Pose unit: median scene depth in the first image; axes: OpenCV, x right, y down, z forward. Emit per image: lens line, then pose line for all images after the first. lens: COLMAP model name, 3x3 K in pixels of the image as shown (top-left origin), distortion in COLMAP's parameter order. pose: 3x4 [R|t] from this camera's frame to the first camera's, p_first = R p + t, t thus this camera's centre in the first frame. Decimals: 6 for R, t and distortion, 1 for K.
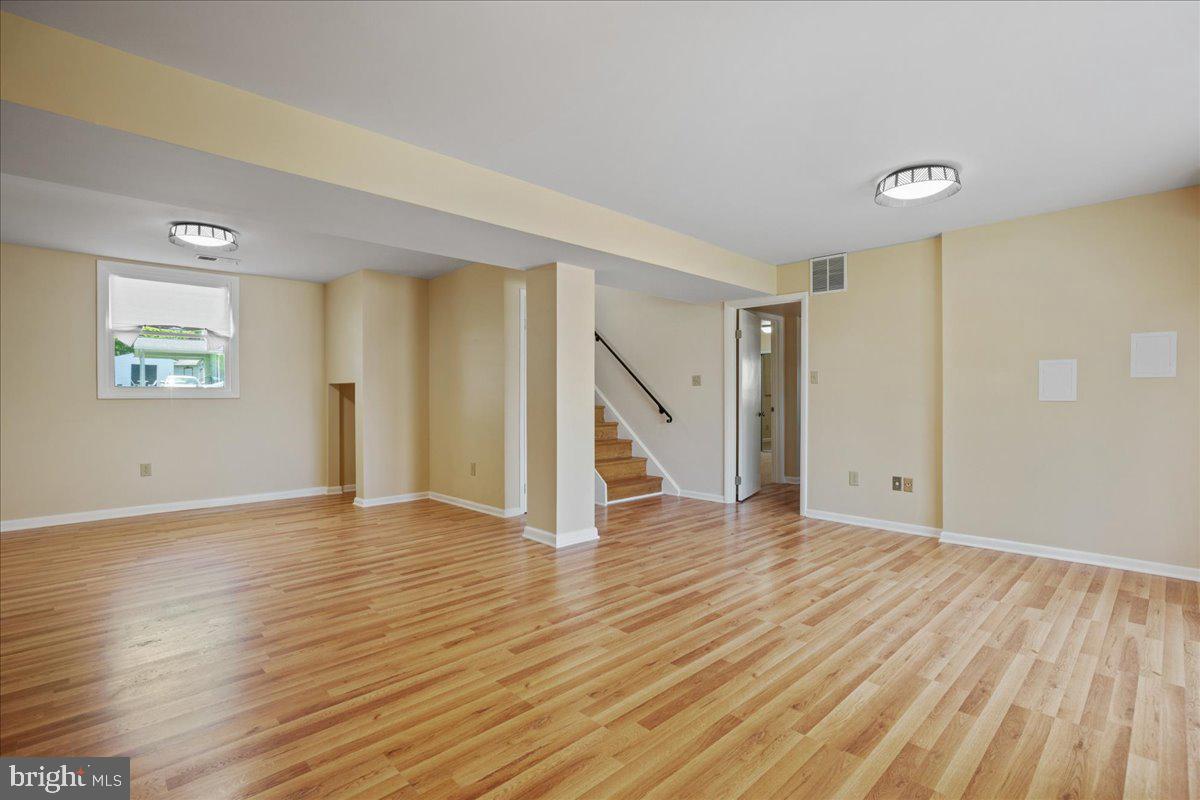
lens RADIAL K [[564.7, 0, 600.0], [0, 564.7, 400.0], [0, 0, 1]] dist [-0.010478, -0.000486]
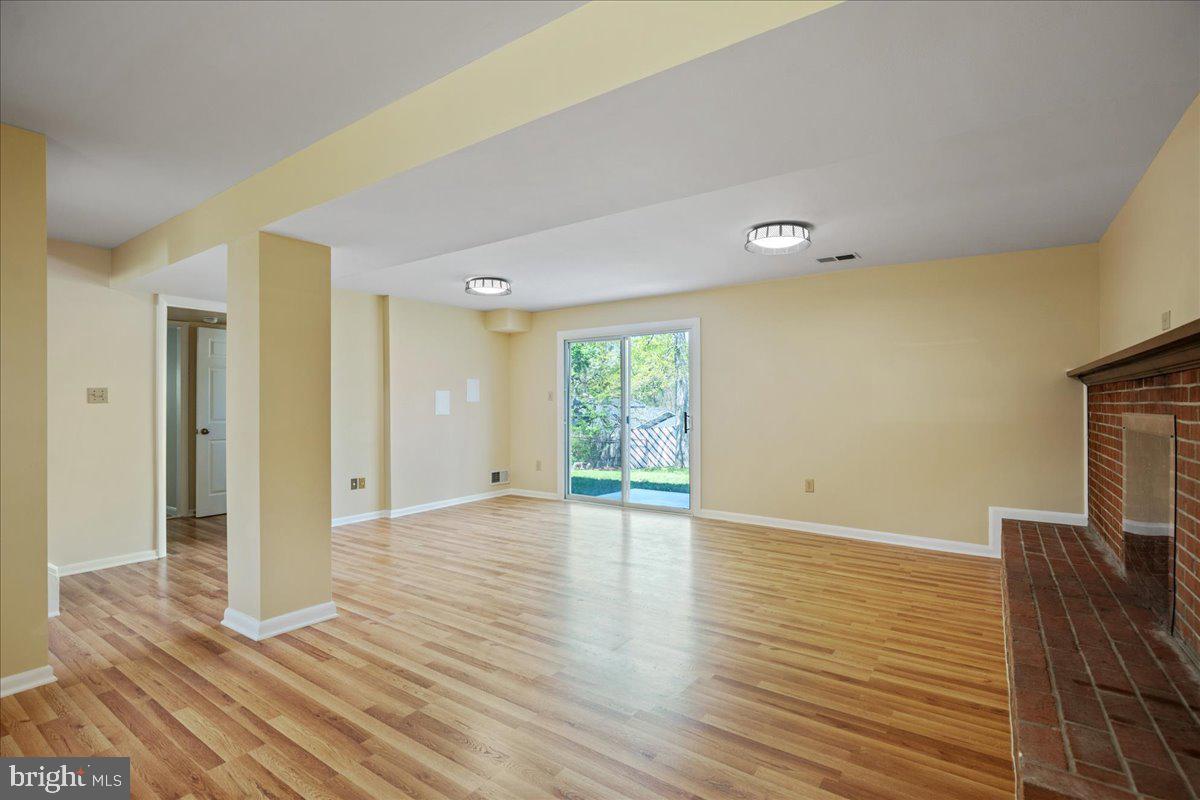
lens RADIAL K [[564.7, 0, 600.0], [0, 564.7, 400.0], [0, 0, 1]] dist [-0.010478, -0.000486]
pose [[-0.184930, 0.006891, 0.982728, -0.972870], [0.007214, 0.999958, -0.005655, -0.032822], [-0.982725, 0.006044, -0.184972, 0.835819]]
